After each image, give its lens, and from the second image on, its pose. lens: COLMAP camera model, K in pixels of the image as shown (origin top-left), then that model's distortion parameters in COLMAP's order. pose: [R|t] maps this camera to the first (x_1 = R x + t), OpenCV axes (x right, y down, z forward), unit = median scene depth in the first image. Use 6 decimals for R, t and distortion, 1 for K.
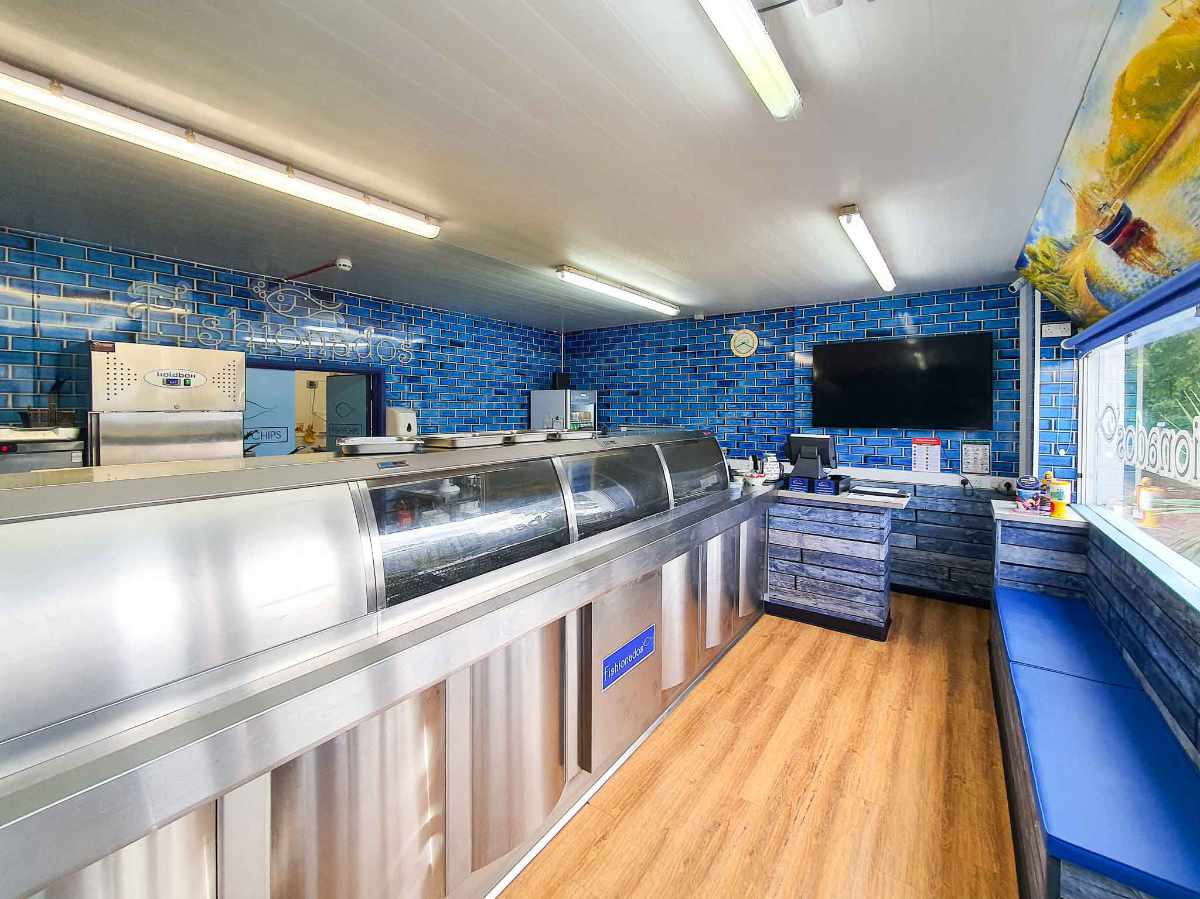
lens RADIAL K [[486.6, 0, 603.6], [0, 486.6, 403.4], [0, 0, 1]] dist [-0.000517, -0.000059]
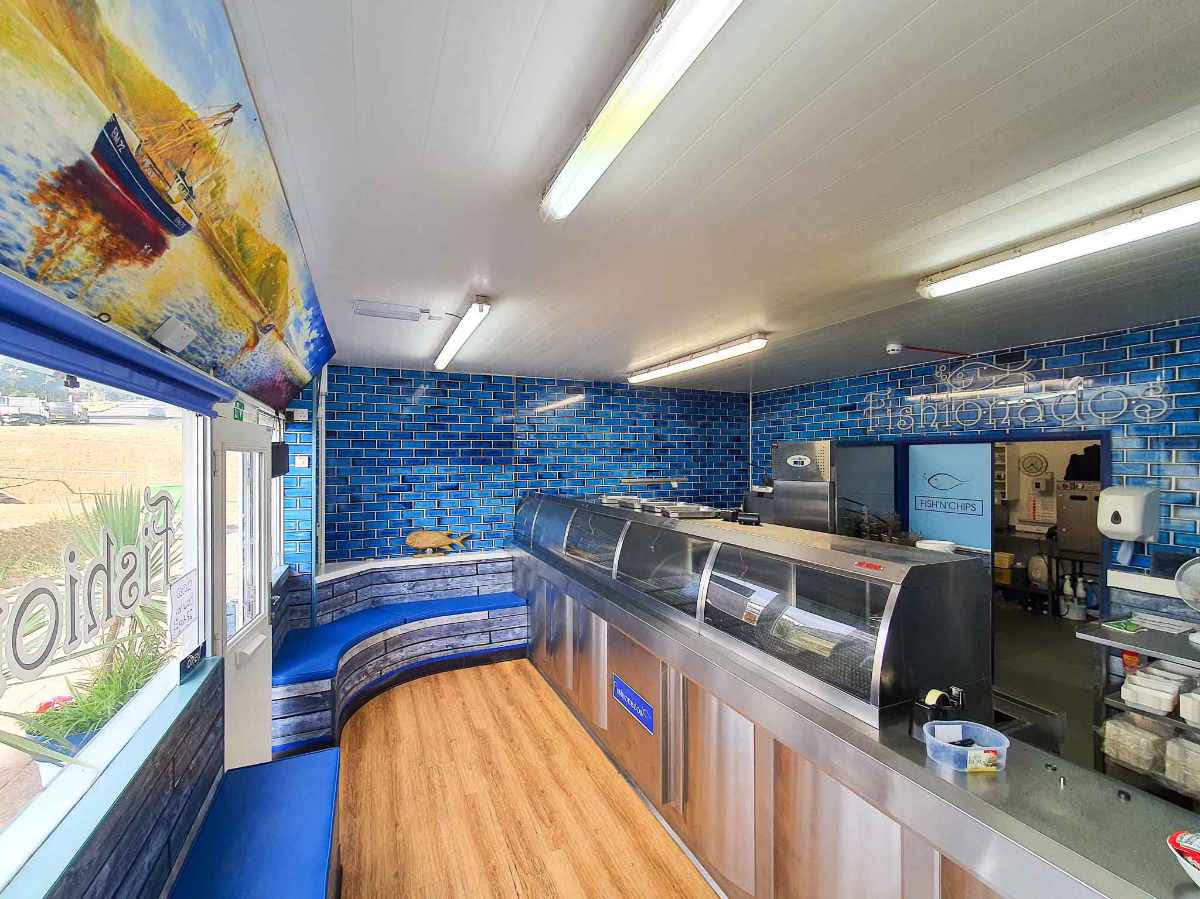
lens RADIAL K [[515.1, 0, 600.0], [0, 515.1, 449.5], [0, 0, 1]] dist [-0.000554, -0.000144]
pose [[-0.495458, -0.019286, -0.868418, 1.357220], [0.004823, 0.999677, -0.024952, -0.072749], [0.868618, -0.016551, -0.495205, 1.789008]]
